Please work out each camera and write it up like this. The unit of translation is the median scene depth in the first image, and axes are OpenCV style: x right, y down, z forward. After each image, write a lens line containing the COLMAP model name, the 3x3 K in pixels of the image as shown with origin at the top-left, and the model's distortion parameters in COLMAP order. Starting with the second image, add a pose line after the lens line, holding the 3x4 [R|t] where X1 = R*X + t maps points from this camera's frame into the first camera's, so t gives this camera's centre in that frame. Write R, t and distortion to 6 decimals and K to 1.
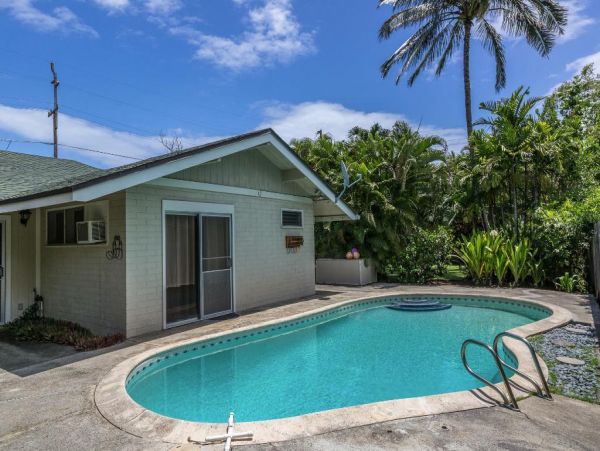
lens RADIAL K [[379.8, 0, 300.0], [0, 379.8, 225.5], [0, 0, 1]] dist [-0.002384, -0.000442]
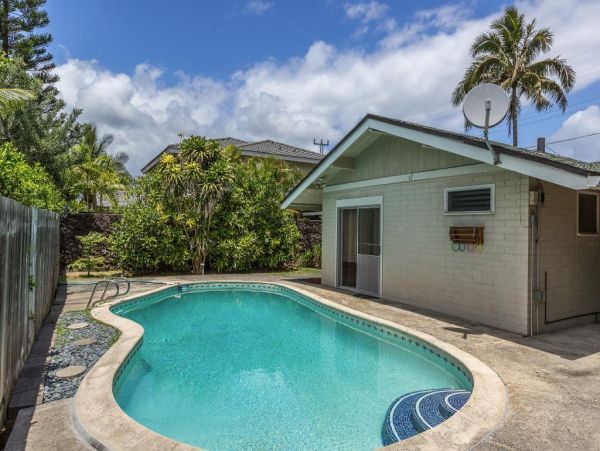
lens RADIAL K [[379.8, 0, 300.0], [0, 379.8, 225.5], [0, 0, 1]] dist [-0.002384, -0.000442]
pose [[-0.402654, 0.006032, -0.915333, 0.869899], [0.019238, 0.999813, -0.001874, 0.026012], [0.915150, -0.018364, -0.402695, 1.218071]]
